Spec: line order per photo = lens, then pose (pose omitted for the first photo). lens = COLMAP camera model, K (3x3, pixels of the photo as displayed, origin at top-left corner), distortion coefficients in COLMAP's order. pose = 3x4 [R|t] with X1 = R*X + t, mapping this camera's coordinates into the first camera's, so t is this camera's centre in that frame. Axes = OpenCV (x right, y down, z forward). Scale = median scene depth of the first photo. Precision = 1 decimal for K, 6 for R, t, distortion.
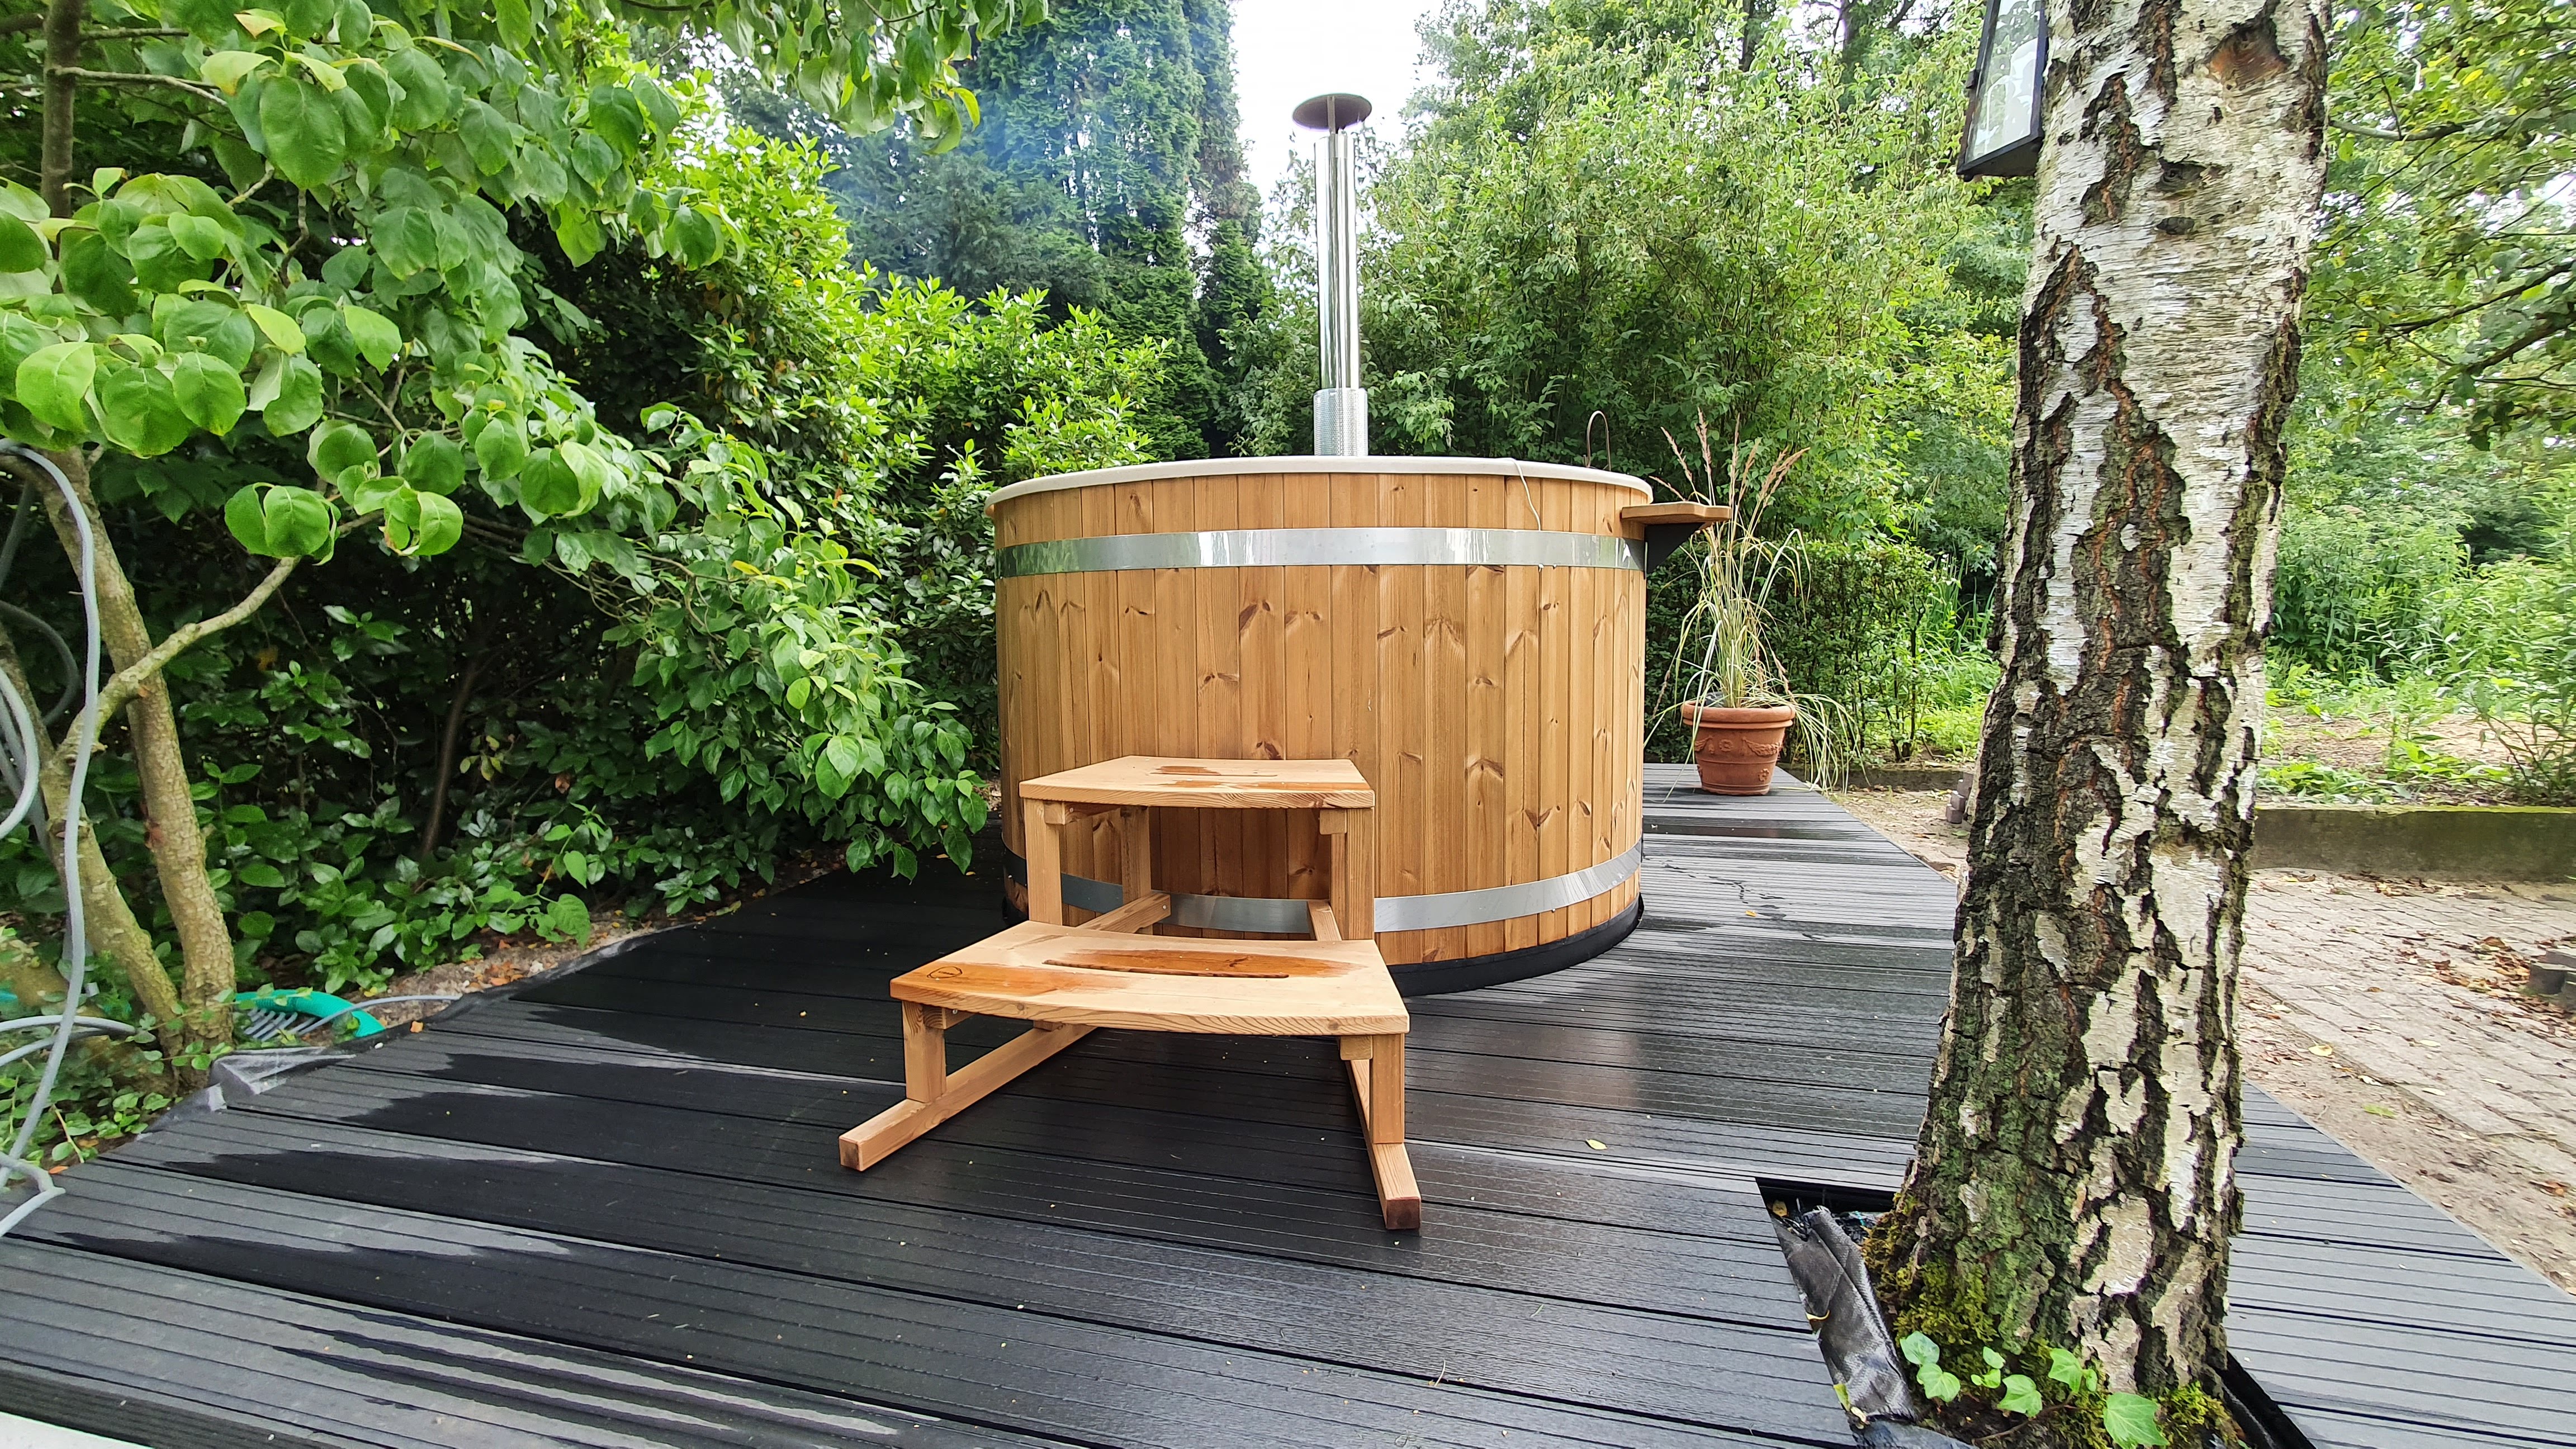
lens RADIAL K [[1007.5, 0, 1288.0], [0, 1007.5, 724.5], [0, 0, 1]] dist [0.000112, -0.000104]
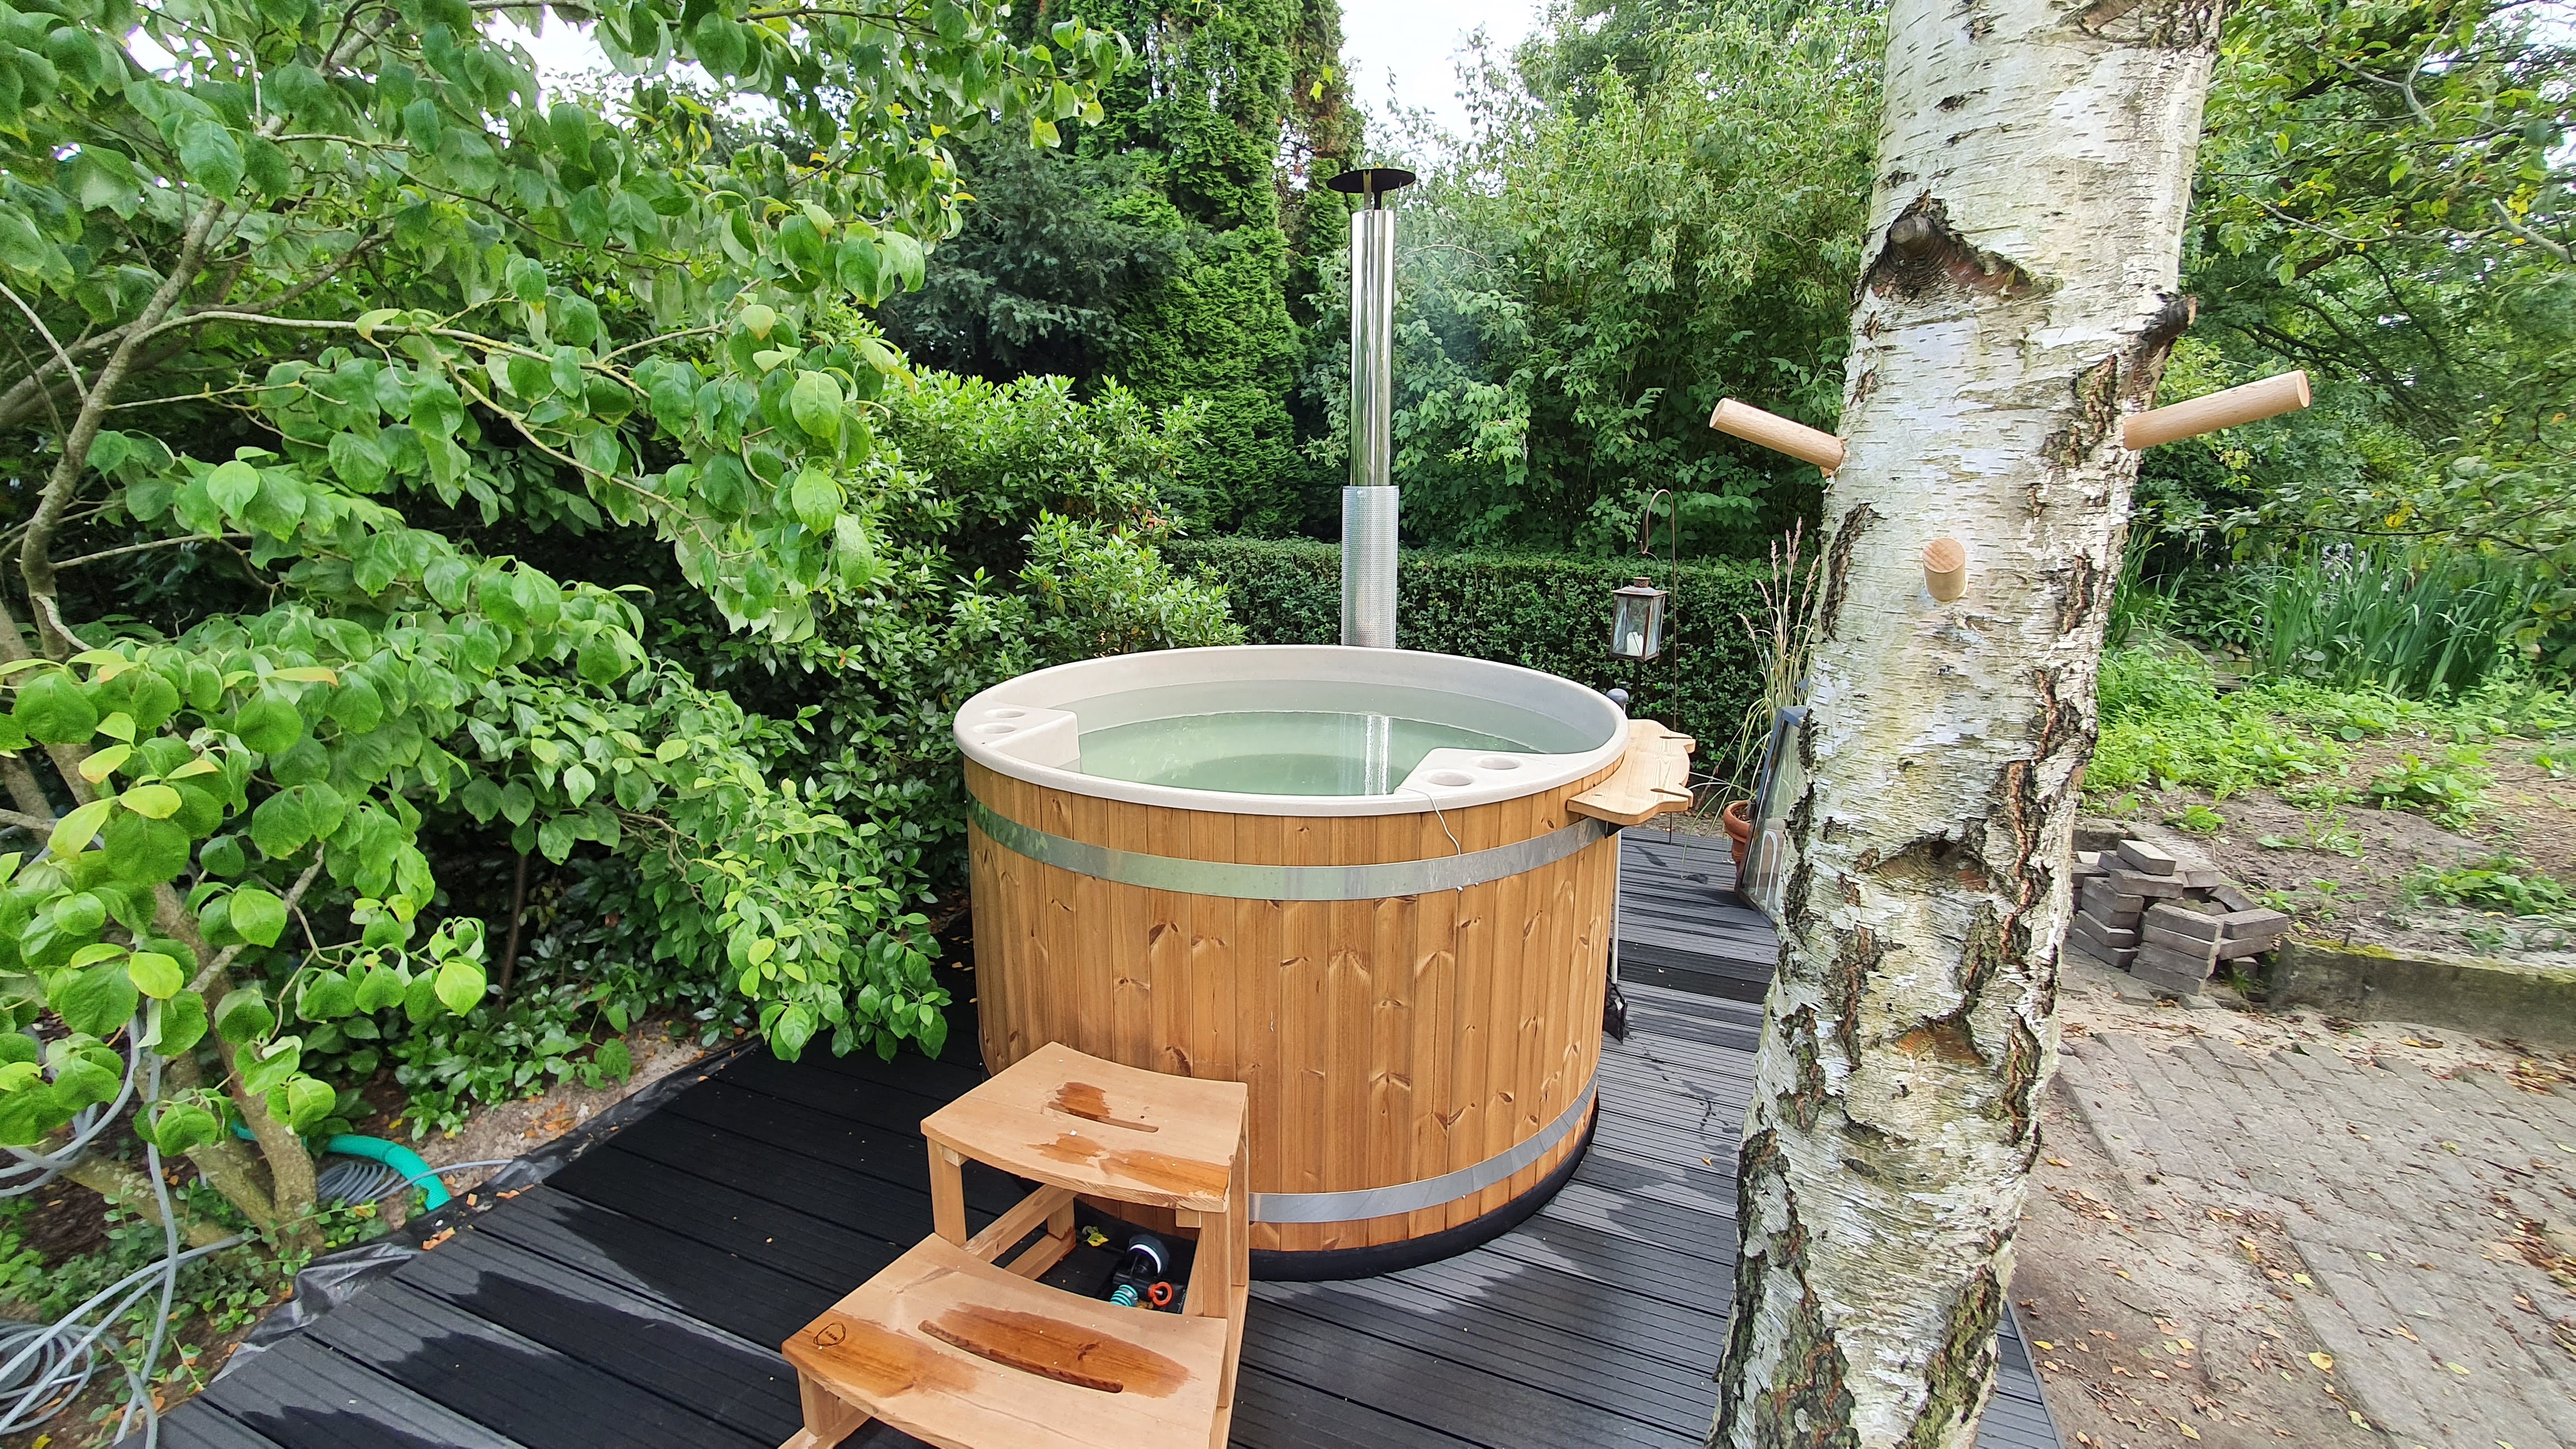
lens RADIAL K [[1013.2, 0, 1288.0], [0, 1013.2, 724.5], [0, 0, 1]] dist [0.000517, 0.000076]
pose [[0.990885, 0.049724, -0.125201, 0.208242], [-0.032588, 0.990259, 0.135367, -0.457025], [0.130713, -0.130053, 0.982853, 0.033747]]
